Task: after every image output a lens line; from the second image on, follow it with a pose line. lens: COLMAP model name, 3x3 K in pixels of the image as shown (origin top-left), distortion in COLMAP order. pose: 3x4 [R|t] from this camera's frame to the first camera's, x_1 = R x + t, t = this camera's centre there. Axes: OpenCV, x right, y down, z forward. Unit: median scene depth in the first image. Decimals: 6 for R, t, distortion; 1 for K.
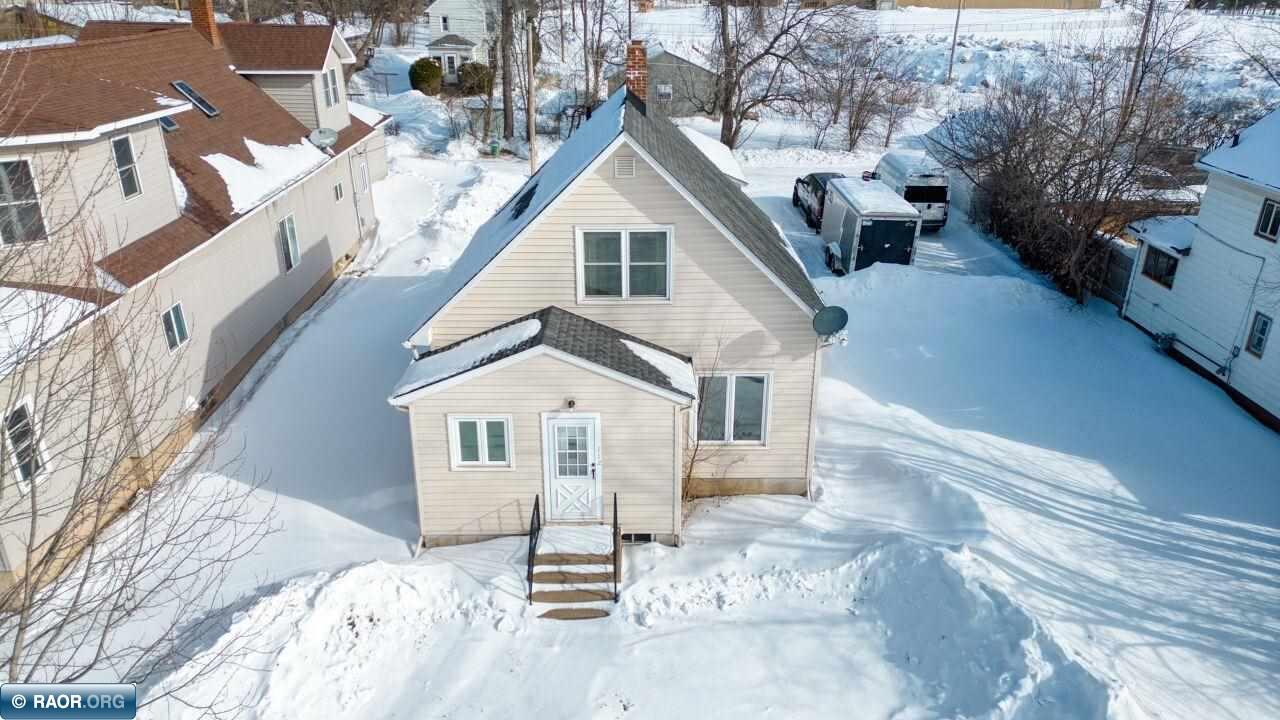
lens RADIAL K [[896.8, 0, 633.5], [0, 896.8, 363.5], [0, 0, 1]] dist [0.057771, -0.015226]
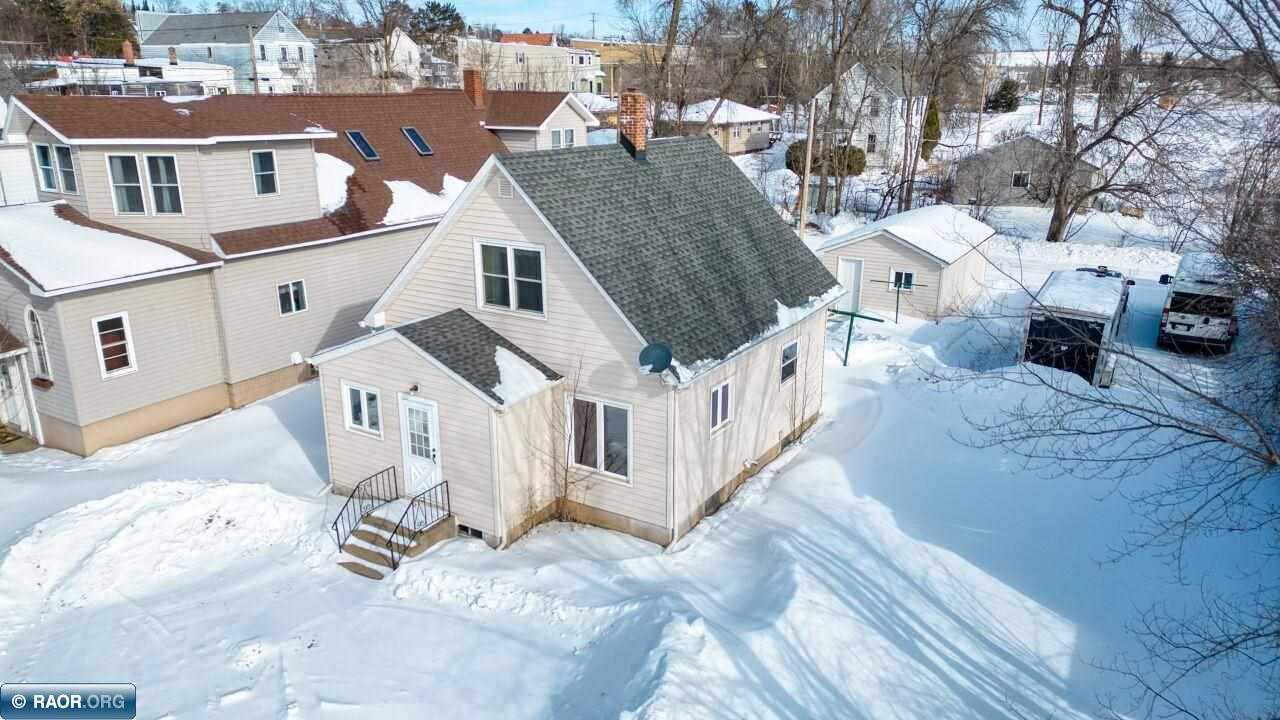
lens RADIAL K [[896.8, 0, 631.3], [0, 896.8, 358.9], [0, 0, 1]] dist [0.057771, -0.015226]
pose [[0.845652, 0.159081, -0.509475, 0.672490], [-0.211509, 0.976282, -0.046234, 0.004198], [0.490036, 0.146857, 0.859242, 0.150488]]
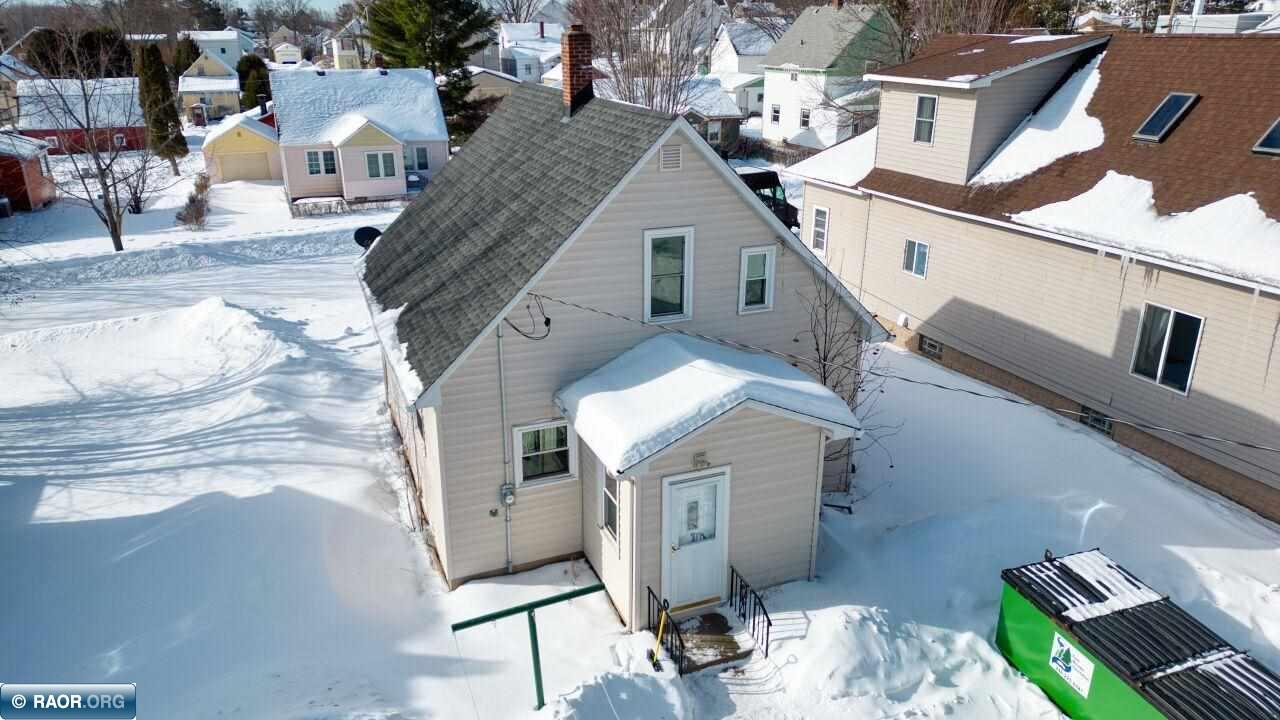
lens RADIAL K [[896.8, 0, 635.4], [0, 896.8, 360.0], [0, 0, 1]] dist [0.057771, -0.015226]
pose [[-0.935082, 0.129152, -0.330062, 0.301715], [-0.131729, 0.737899, 0.661931, -0.787394], [0.329042, 0.662438, -0.672984, 2.034251]]
